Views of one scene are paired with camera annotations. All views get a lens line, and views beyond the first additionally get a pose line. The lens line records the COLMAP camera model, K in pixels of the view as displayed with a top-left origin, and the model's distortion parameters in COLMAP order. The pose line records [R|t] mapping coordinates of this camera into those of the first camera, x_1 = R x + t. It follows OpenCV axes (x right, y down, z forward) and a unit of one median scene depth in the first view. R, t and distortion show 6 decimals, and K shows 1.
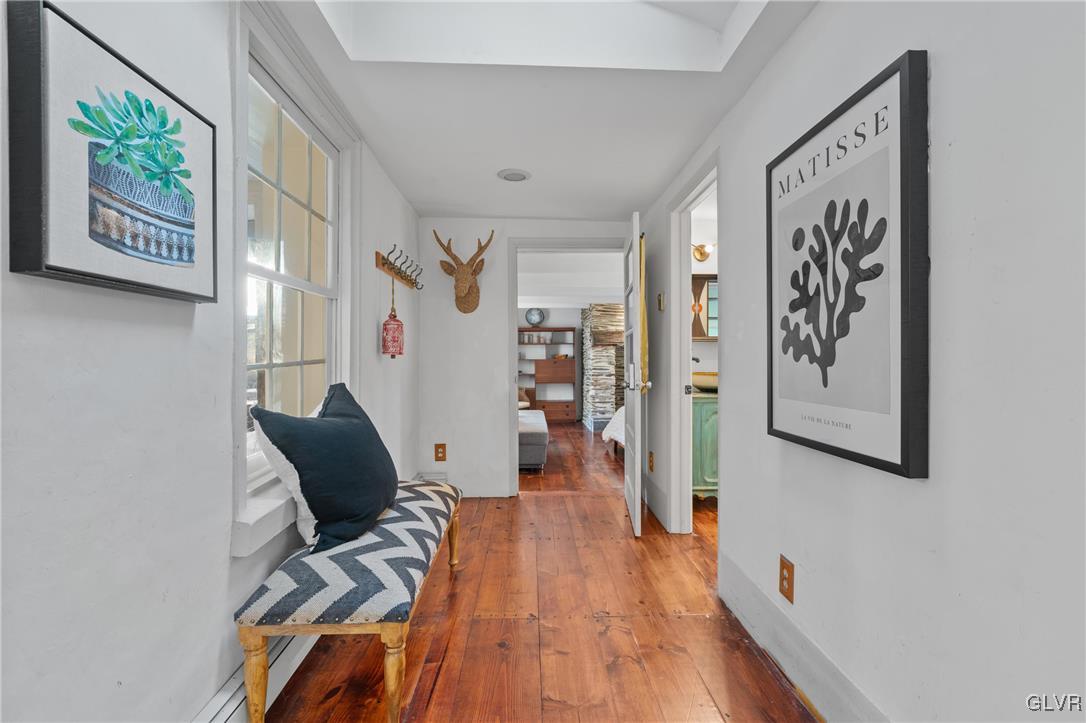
lens RADIAL K [[482.2, 0, 543.0], [0, 482.2, 361.5], [0, 0, 1]] dist [-0.001012, 0.000258]
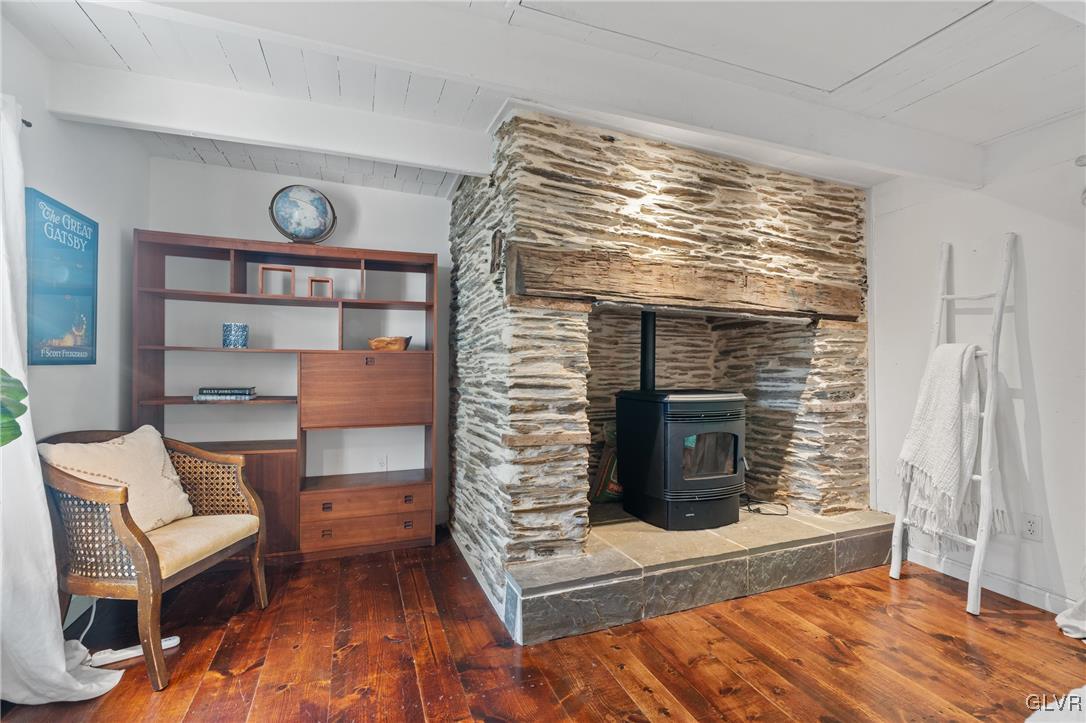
lens RADIAL K [[509.3, 0, 543.0], [0, 509.3, 361.5], [0, 0, 1]] dist [-0.000355, 0.000202]
pose [[0.948769, 0.010438, 0.315797, 0.027957], [-0.009660, 0.999945, -0.004029, 0.002730], [-0.315822, 0.000772, 0.948818, 0.658616]]
